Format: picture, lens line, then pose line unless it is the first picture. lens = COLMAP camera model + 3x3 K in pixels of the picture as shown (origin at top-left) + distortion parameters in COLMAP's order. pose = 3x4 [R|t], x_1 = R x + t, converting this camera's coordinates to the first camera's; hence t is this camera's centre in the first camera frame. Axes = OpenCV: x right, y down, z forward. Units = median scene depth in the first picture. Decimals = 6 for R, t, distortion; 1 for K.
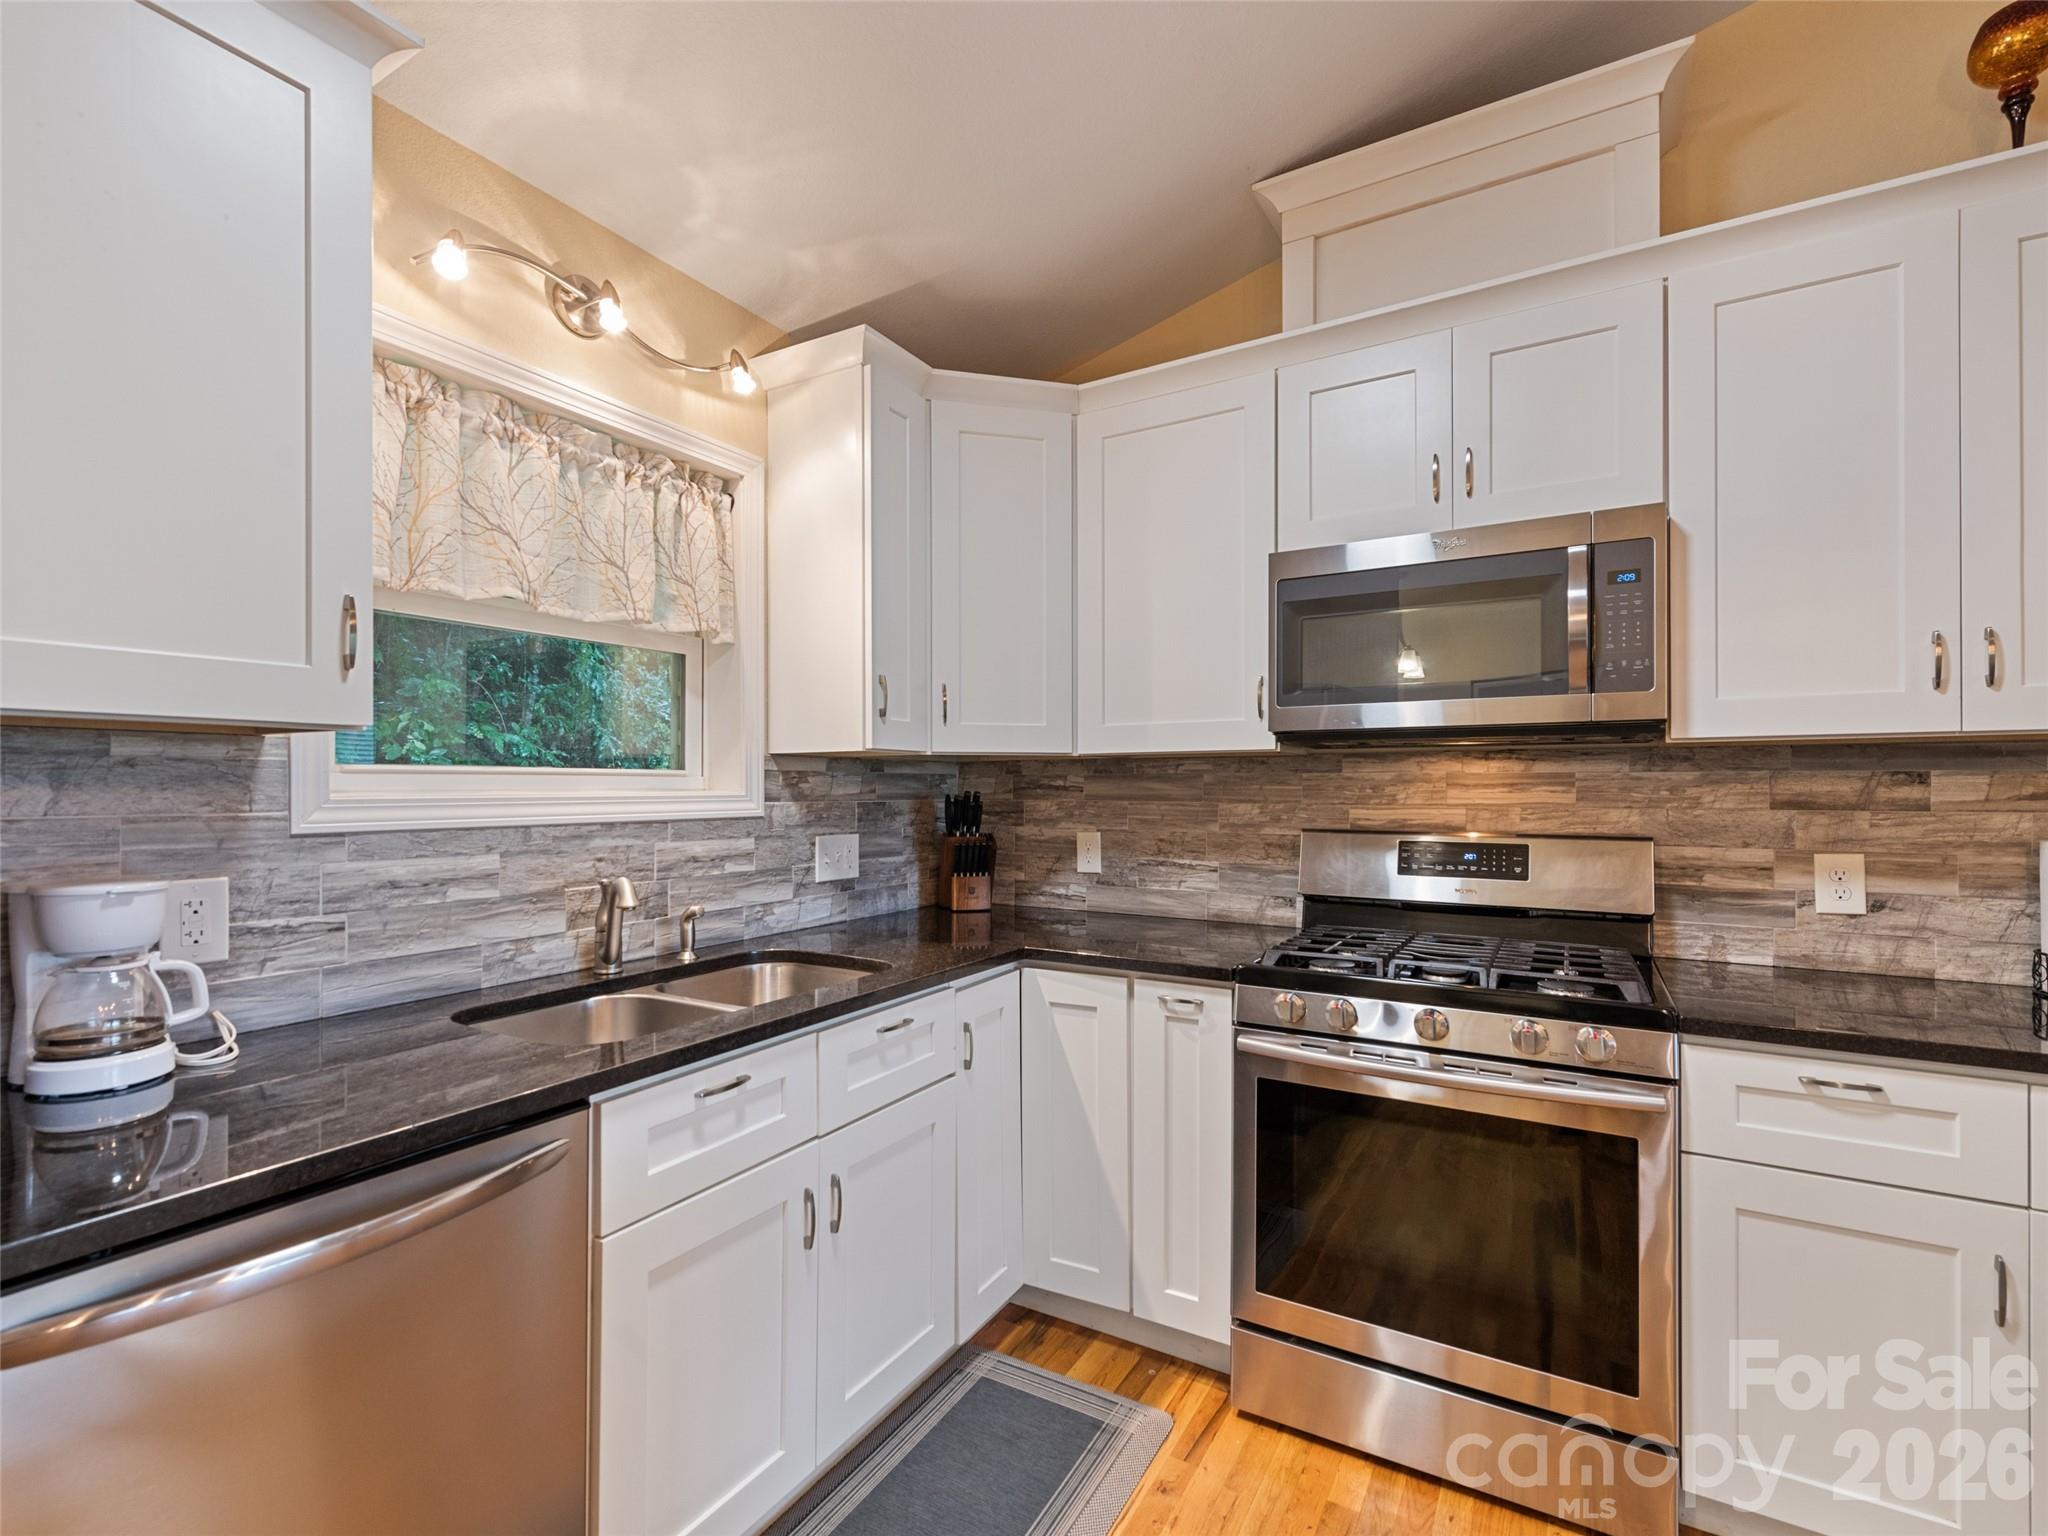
lens RADIAL K [[932.1, 0, 1026.2], [0, 932.1, 783.9], [0, 0, 1]] dist [0.002584, -0.000091]
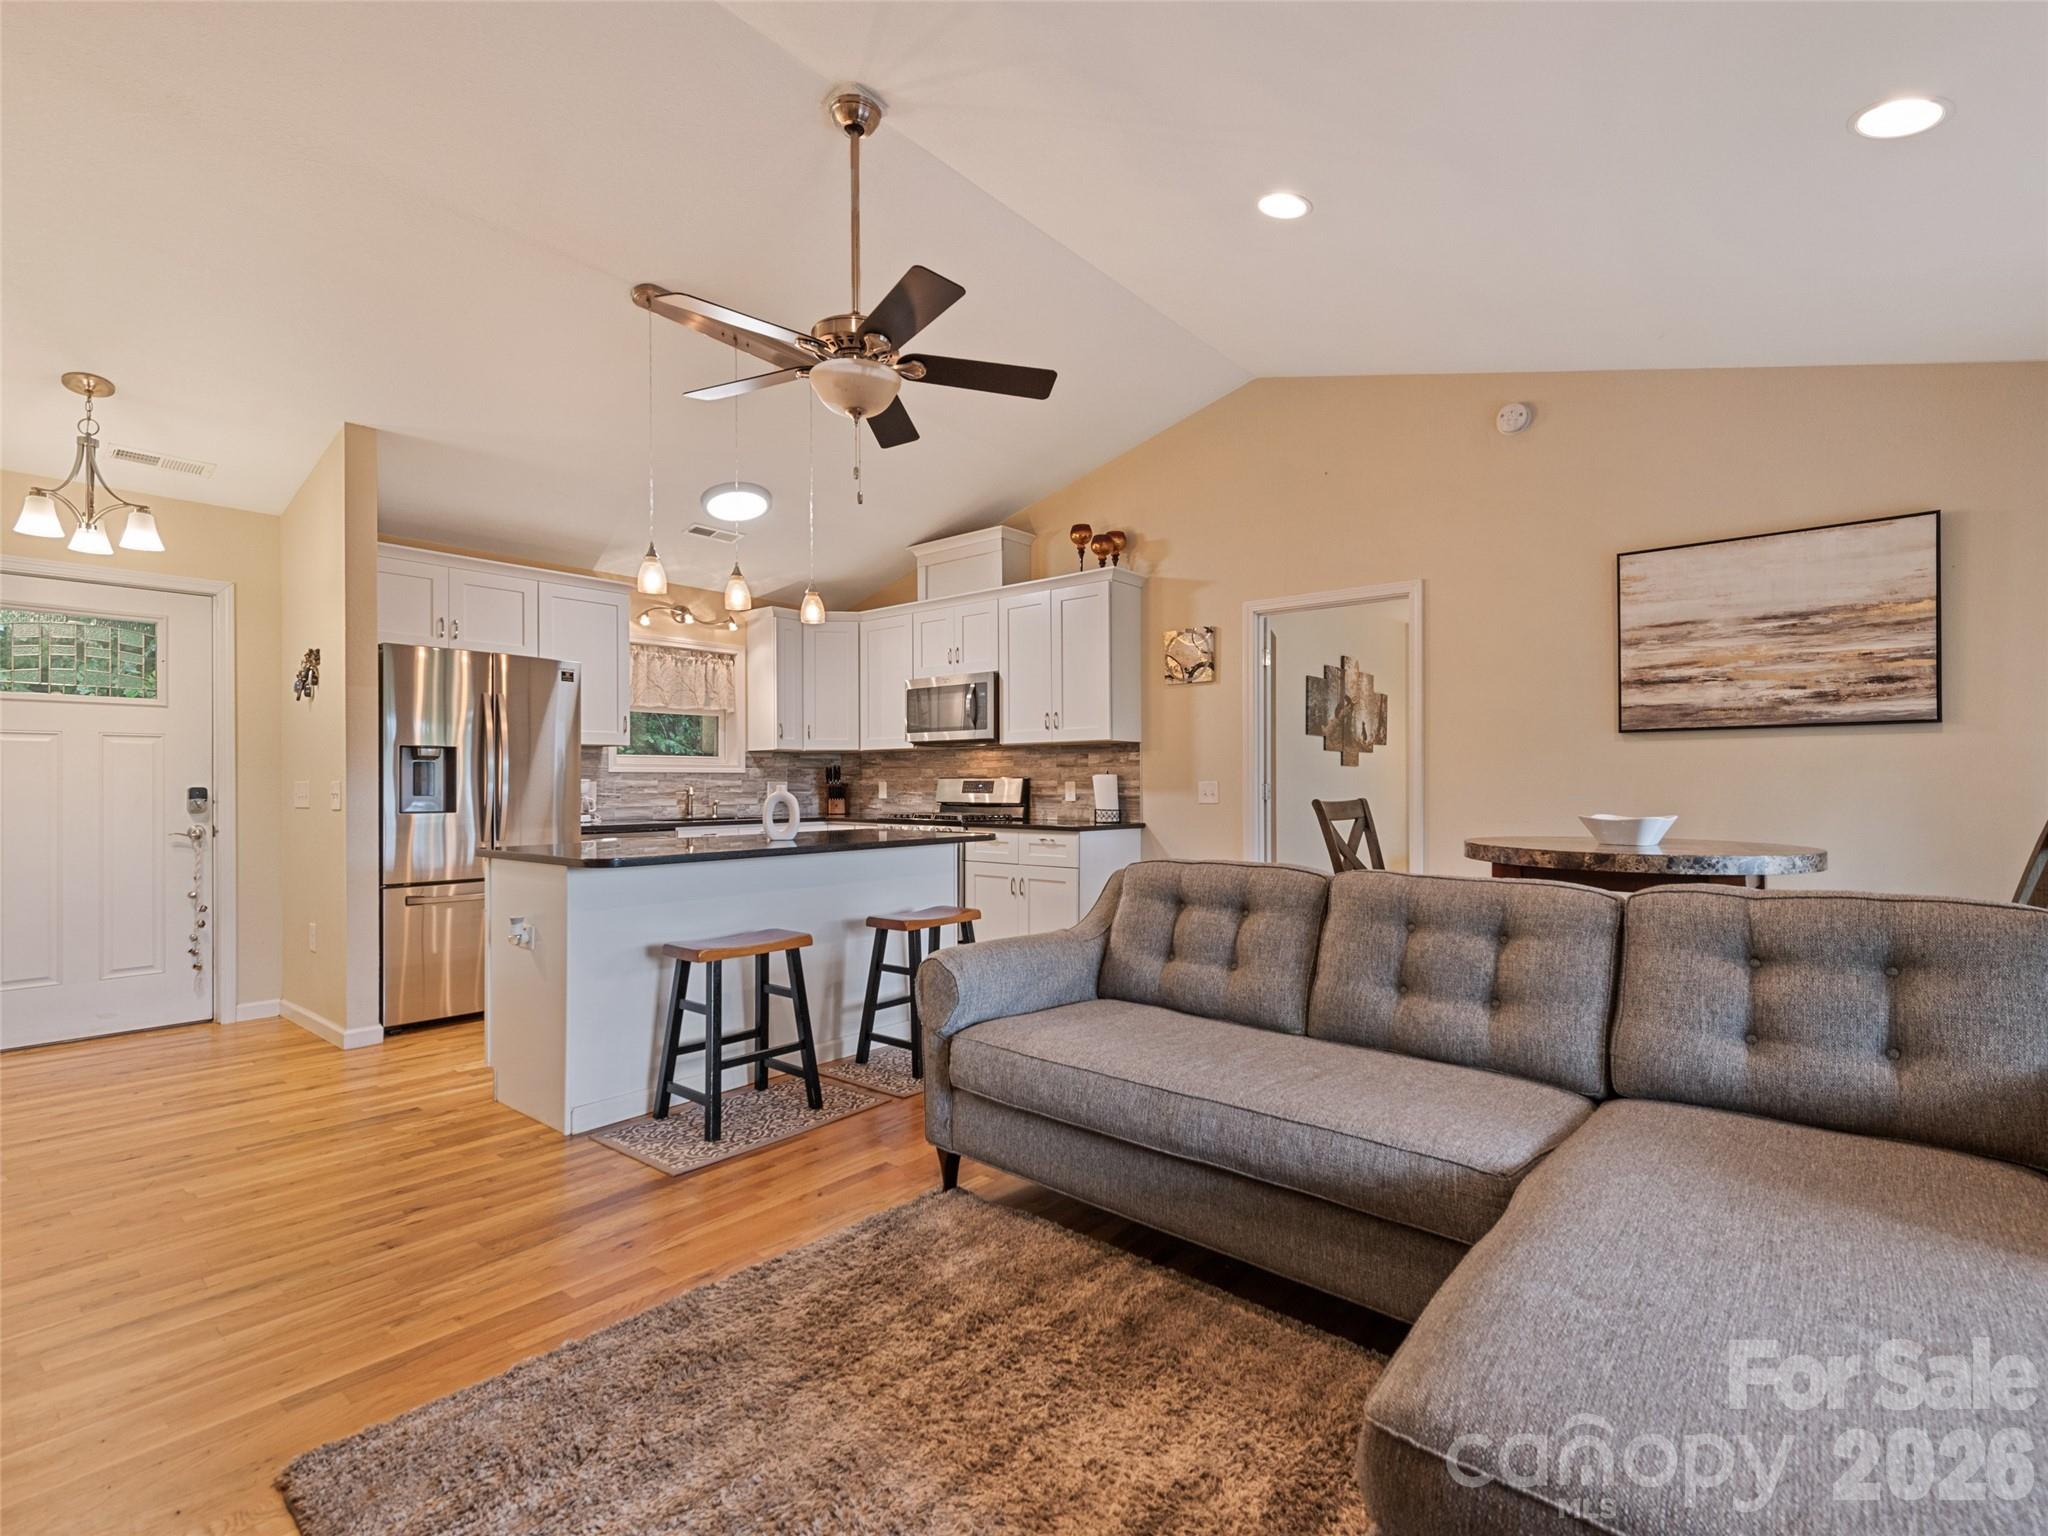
lens RADIAL K [[976.9, 0, 1027.1], [0, 976.9, 779.0], [0, 0, 1]] dist [0.000290, -0.000241]
pose [[0.986771, -0.002921, -0.162092, 1.102603], [0.002673, 0.999995, -0.001747, 0.063840], [0.162096, 0.001291, 0.986774, -1.887268]]
